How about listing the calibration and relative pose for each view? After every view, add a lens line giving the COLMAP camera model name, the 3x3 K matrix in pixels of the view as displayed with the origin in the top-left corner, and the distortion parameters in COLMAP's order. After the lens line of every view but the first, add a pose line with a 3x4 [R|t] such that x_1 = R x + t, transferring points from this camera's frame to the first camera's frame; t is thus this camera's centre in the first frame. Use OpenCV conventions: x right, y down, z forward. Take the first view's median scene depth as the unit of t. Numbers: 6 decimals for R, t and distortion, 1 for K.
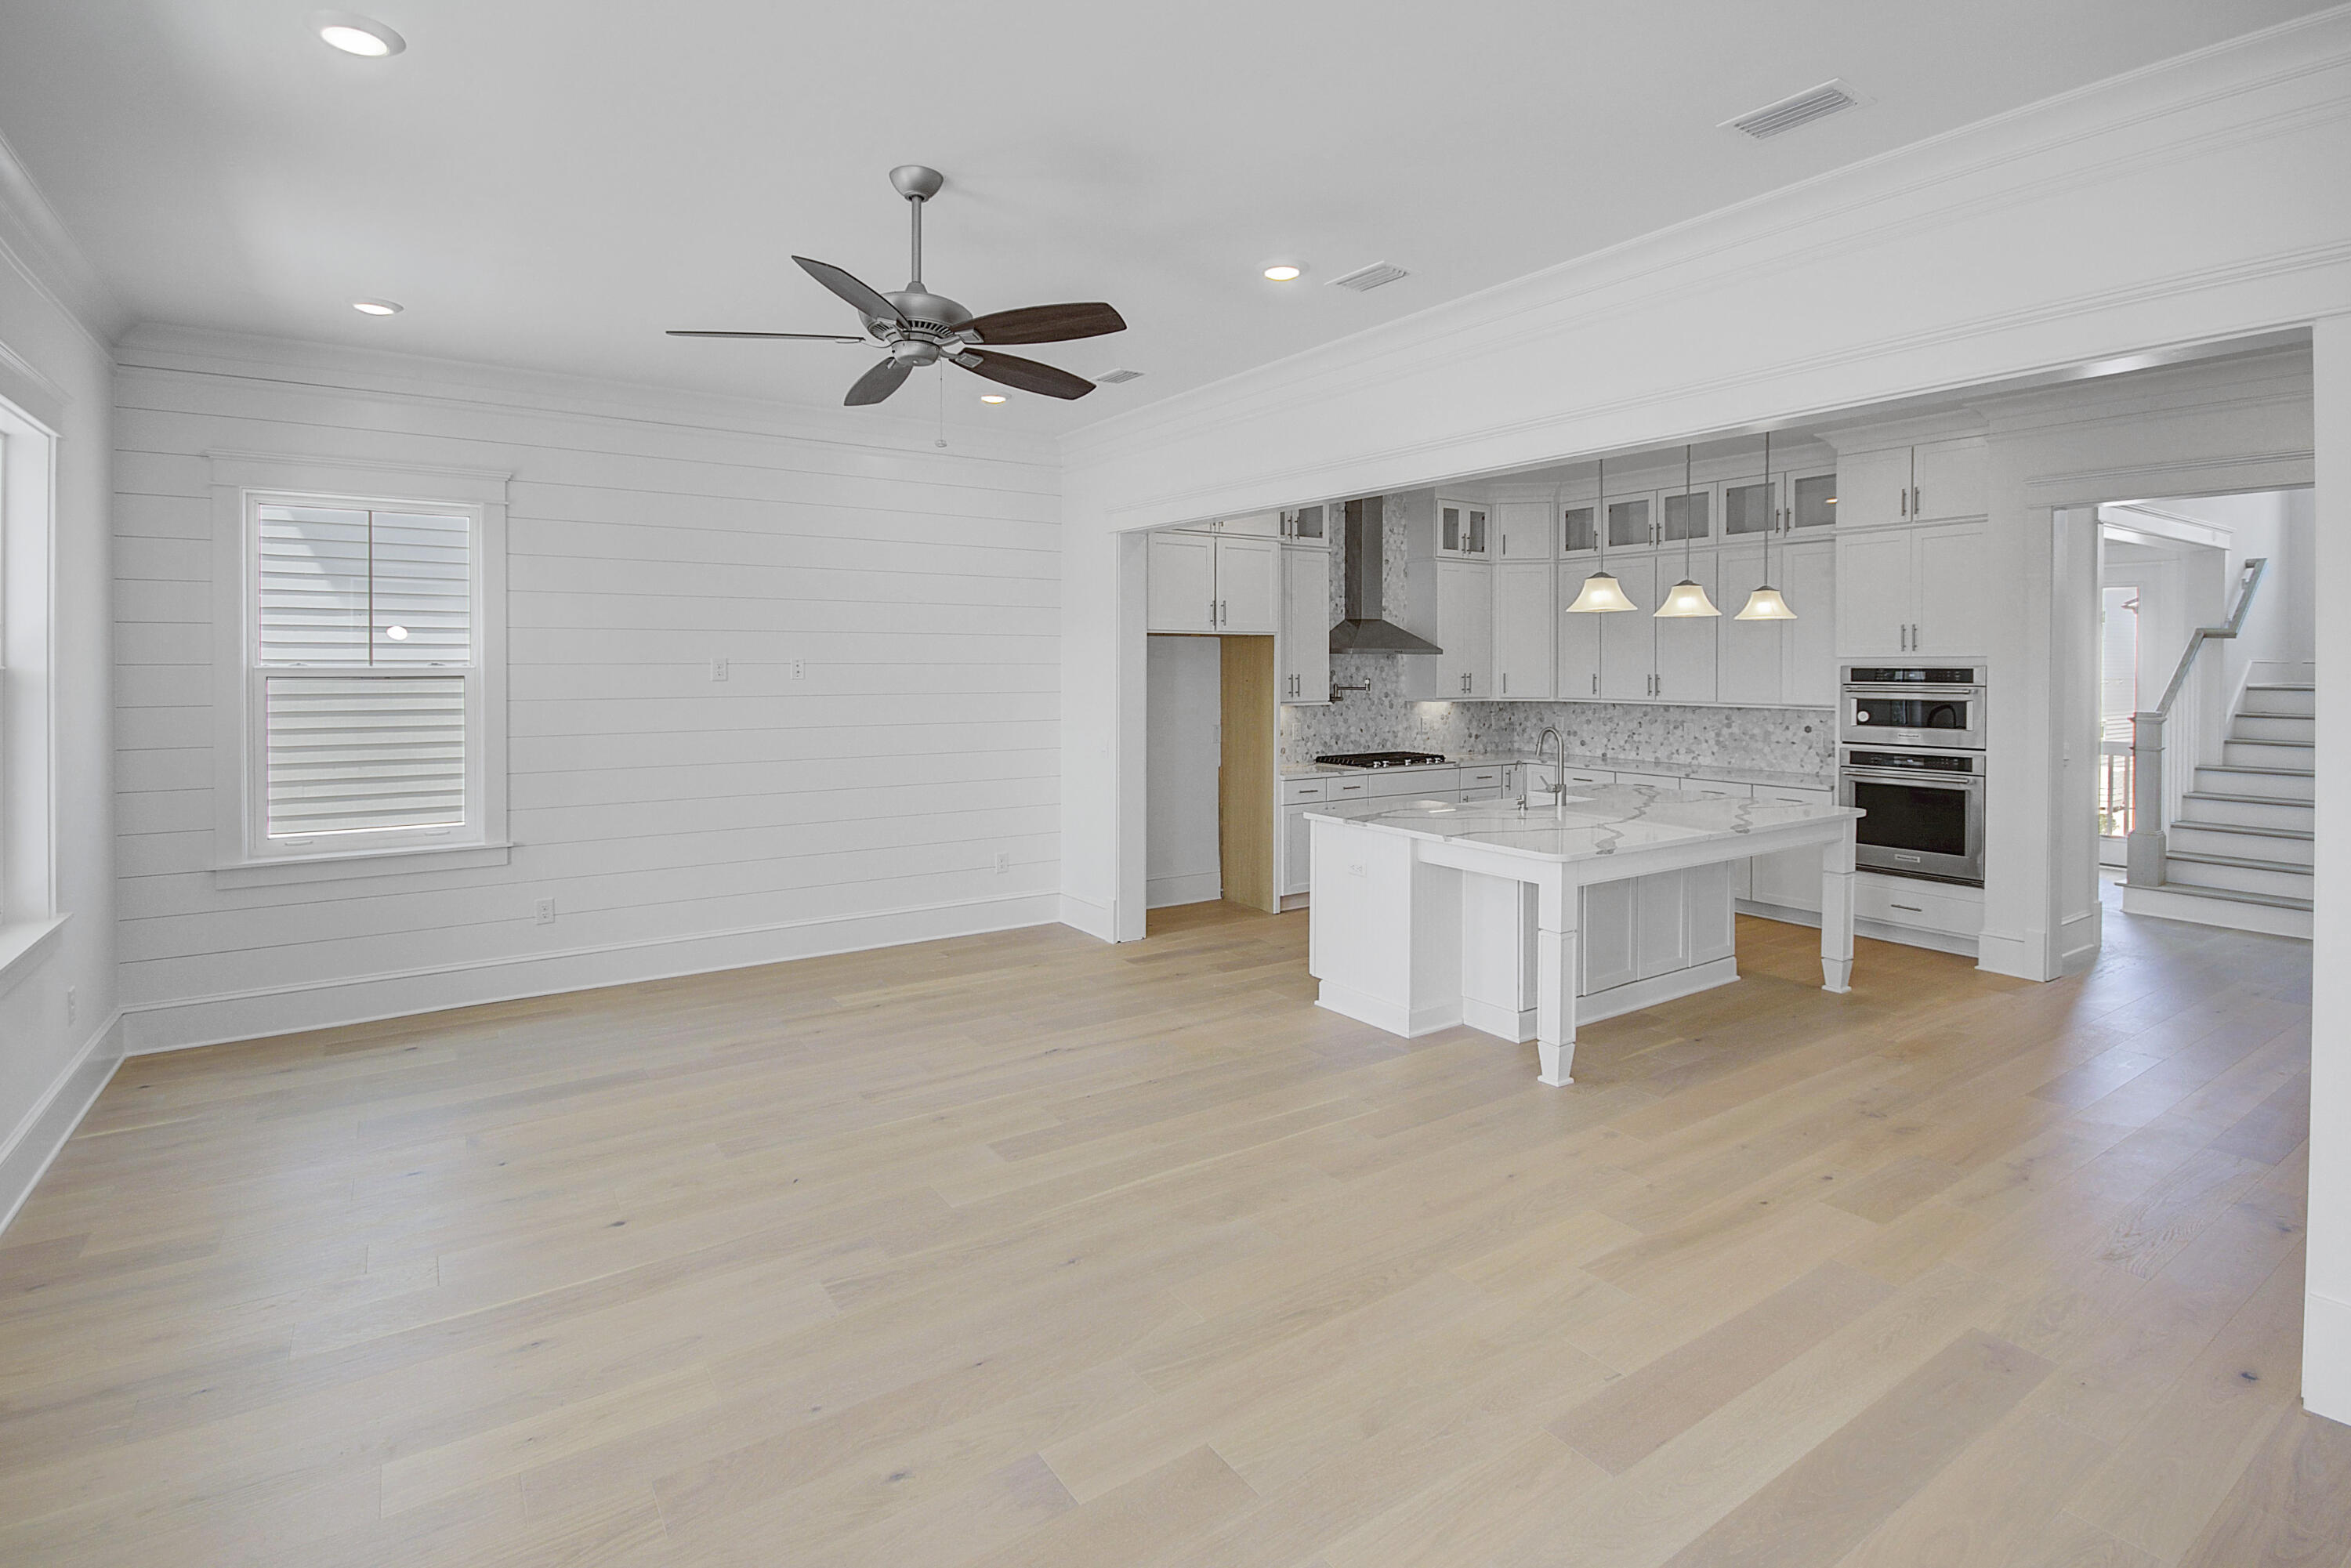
lens RADIAL K [[1267.6, 0, 1106.6], [0, 1267.6, 673.3], [0, 0, 1]] dist [0.019260, 0.000597]
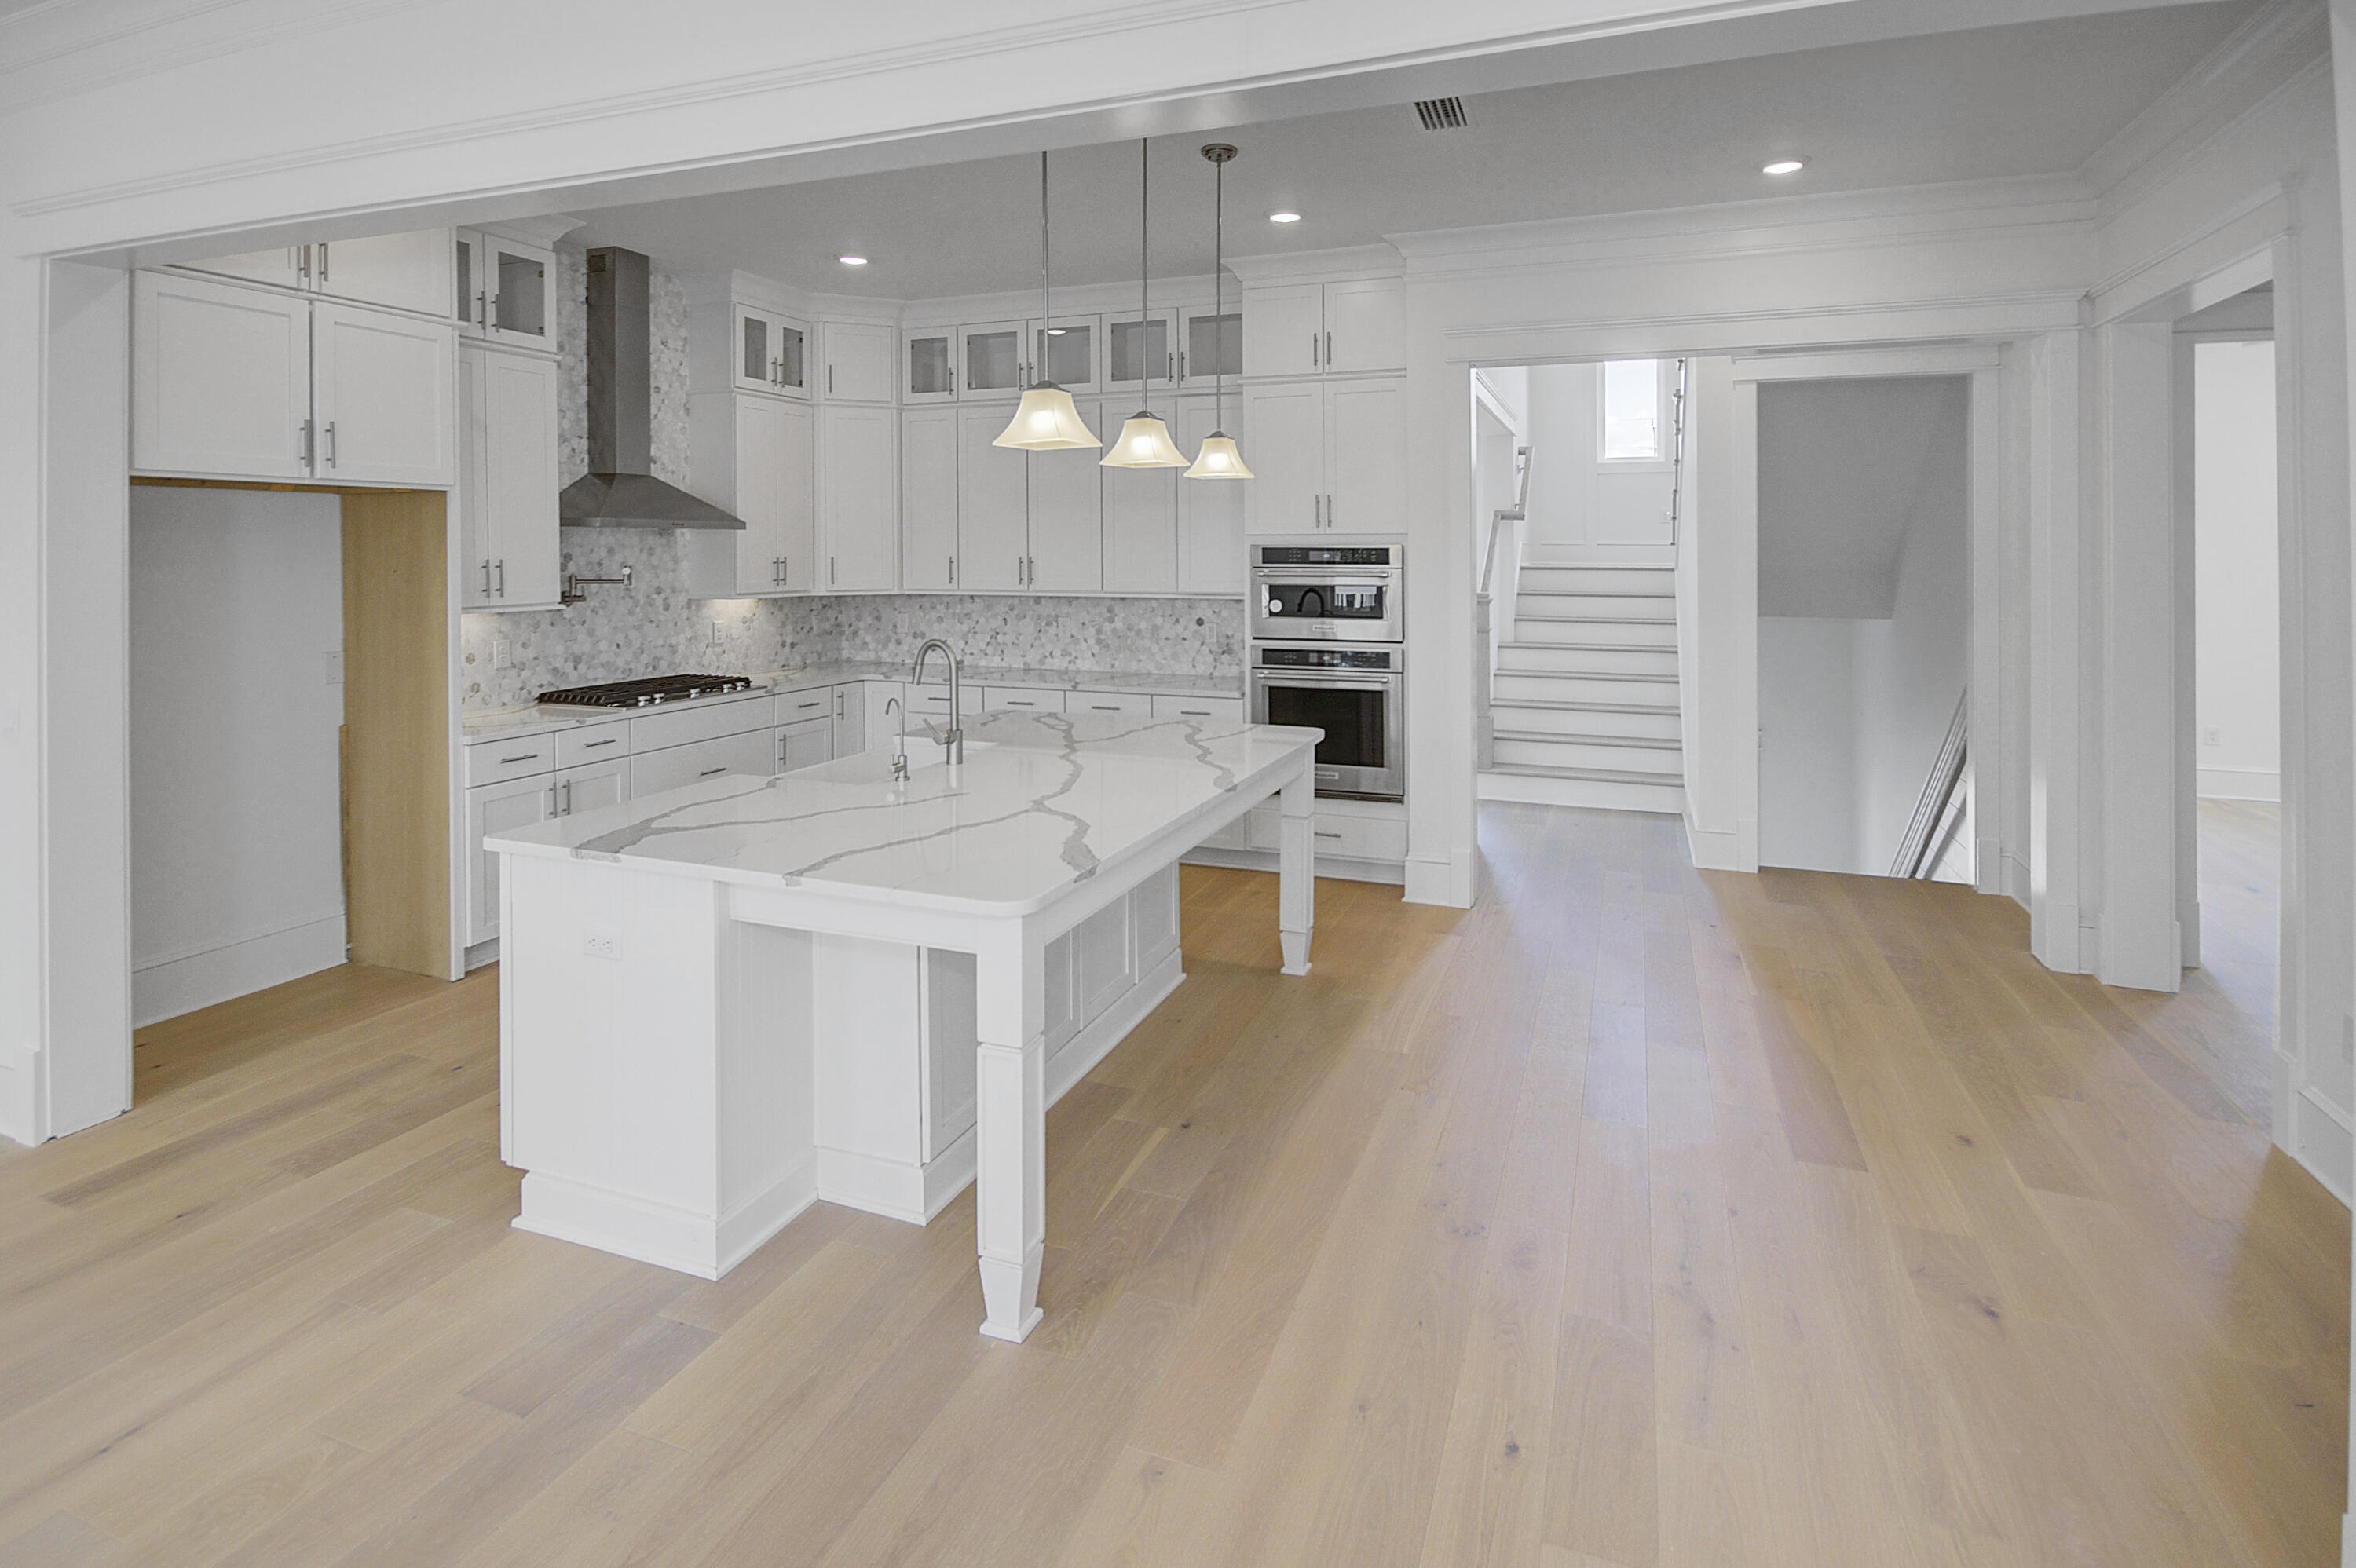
lens RADIAL K [[1271.3, 0, 1228.1], [0, 1271.3, 565.9], [0, 0, 1]] dist [-0.002891, -0.000462]
pose [[0.802002, -0.009653, 0.597244, 0.066356], [0.006885, 0.999952, 0.006915, 0.001733], [-0.597282, -0.001434, 0.802030, 0.306326]]
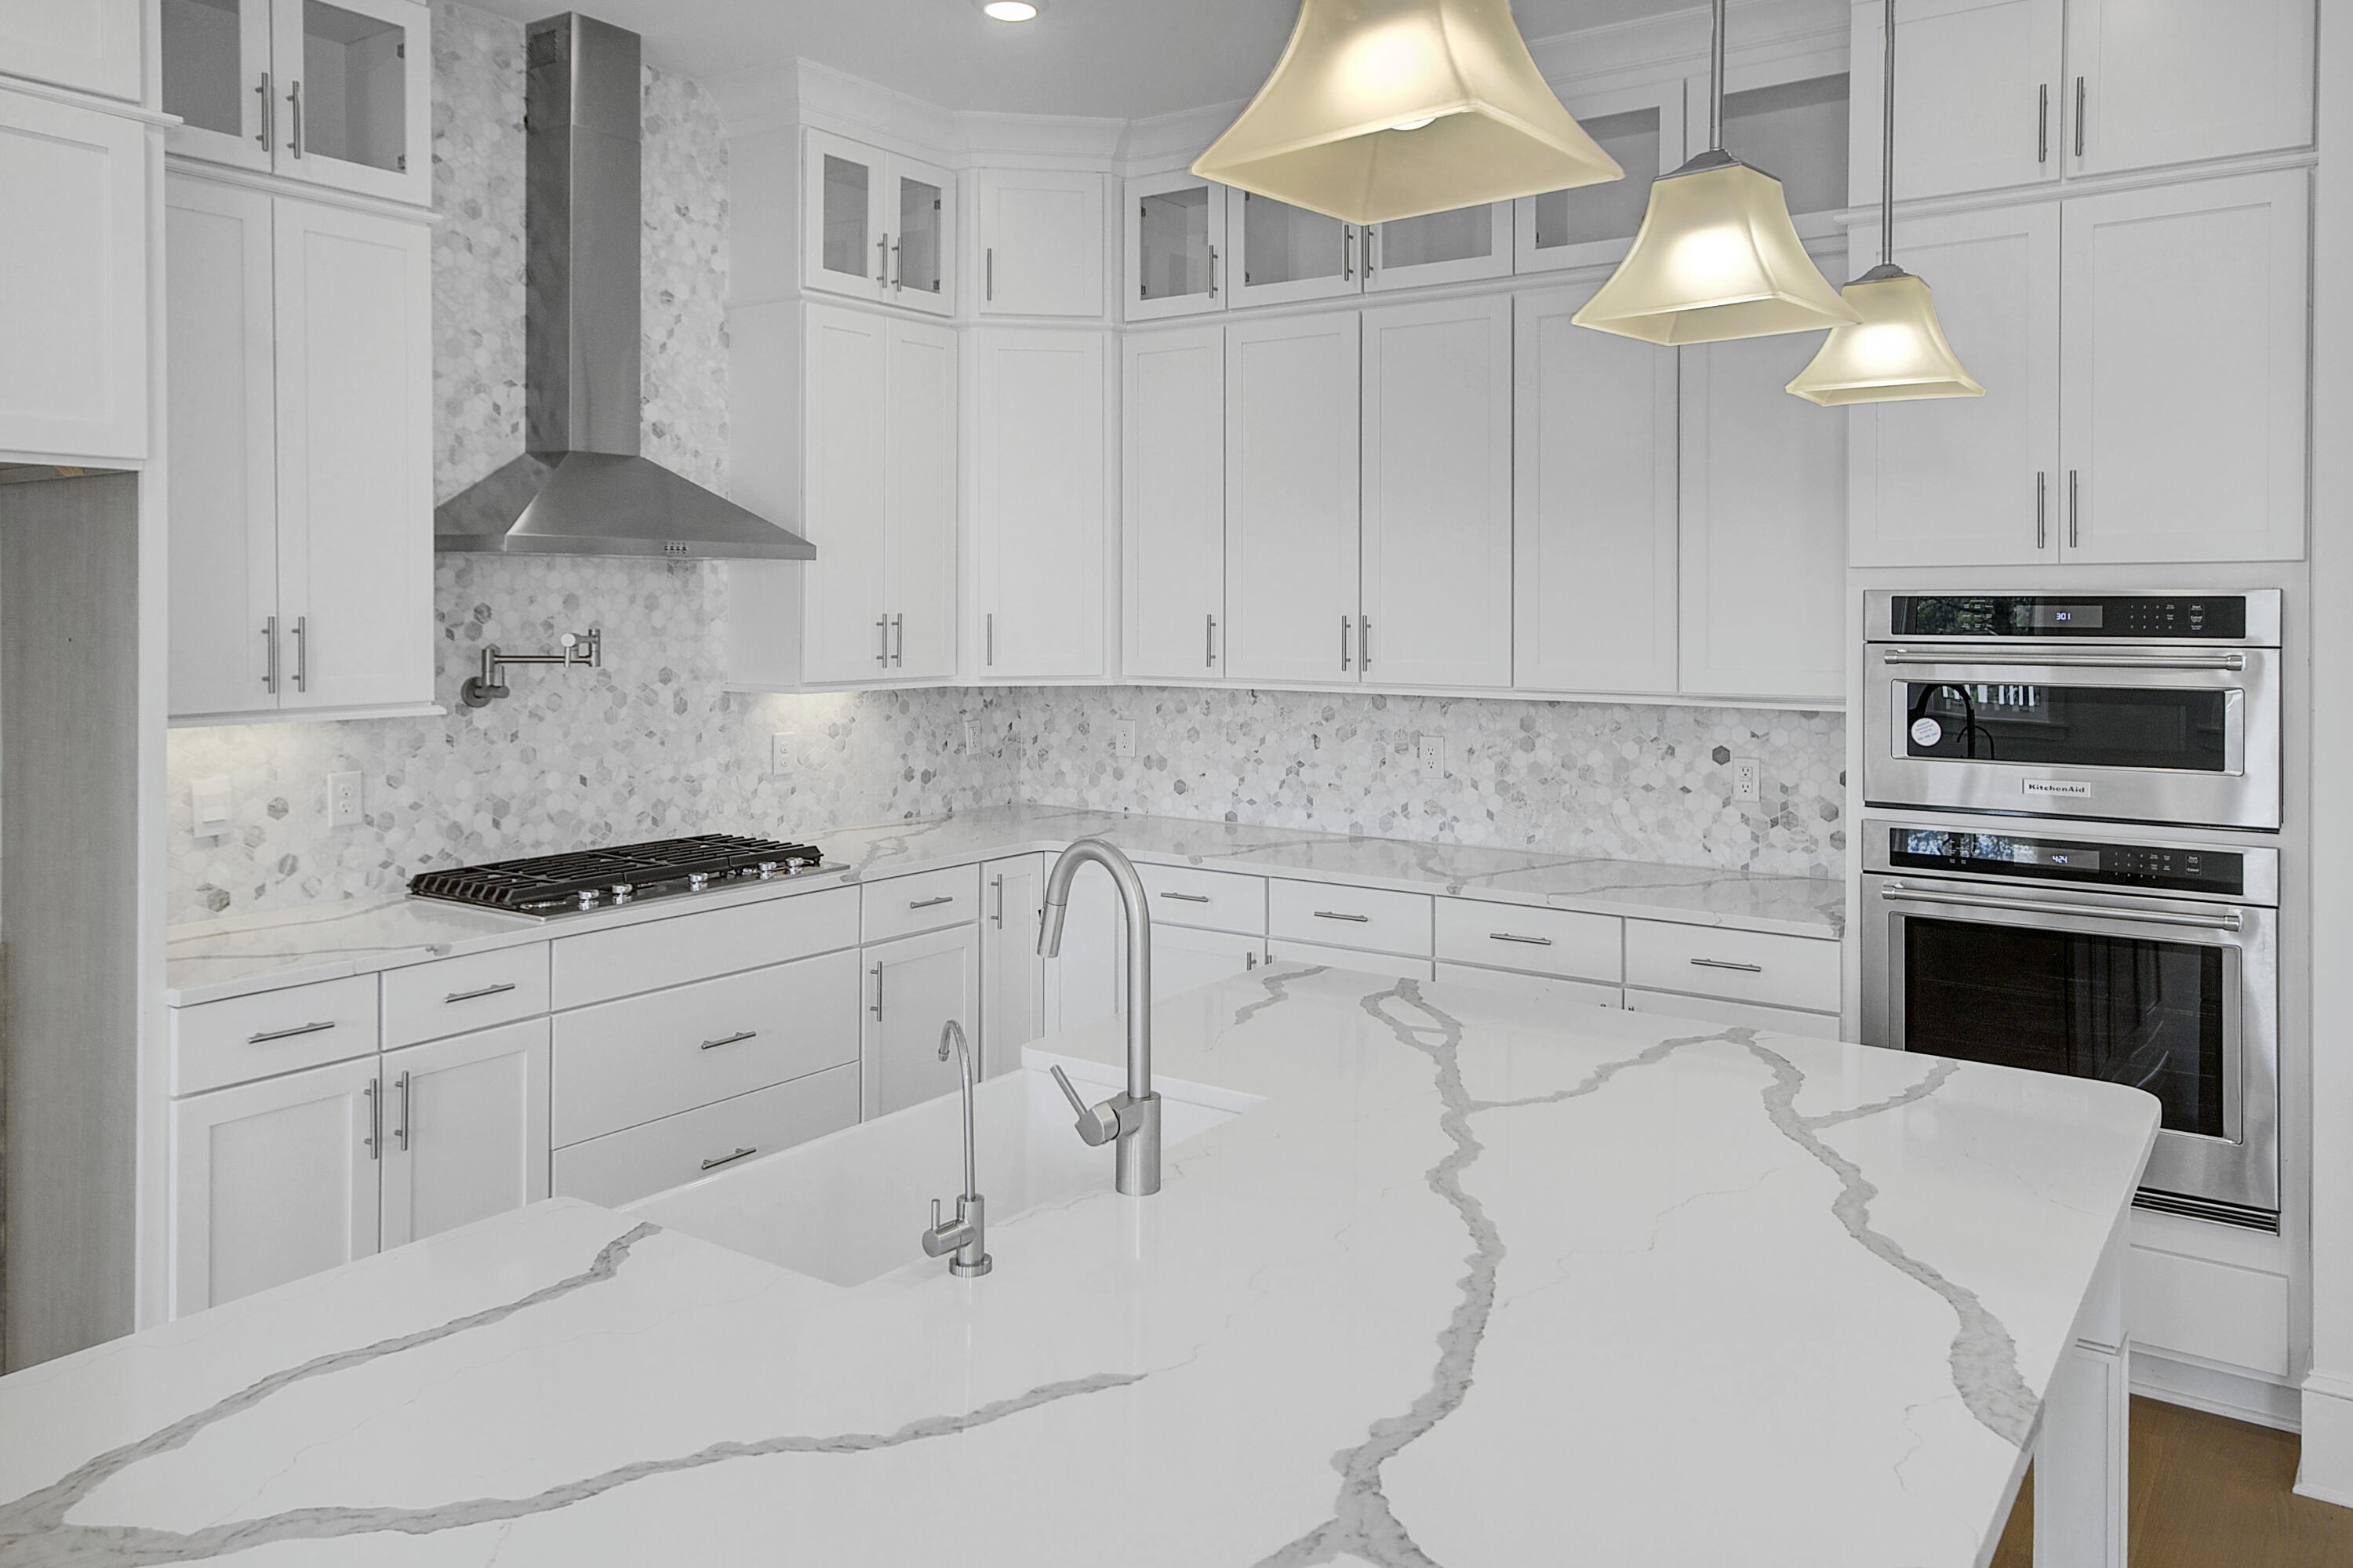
lens RADIAL K [[1776.9, 0, 1155.5], [0, 1776.9, 608.3], [0, 0, 1]] dist [-0.030786, 0.120850]
pose [[0.934909, 0.000132, 0.354887, 0.183177], [0.001452, 0.999990, -0.004198, 0.000769], [-0.354884, 0.004440, 0.934900, 0.520711]]
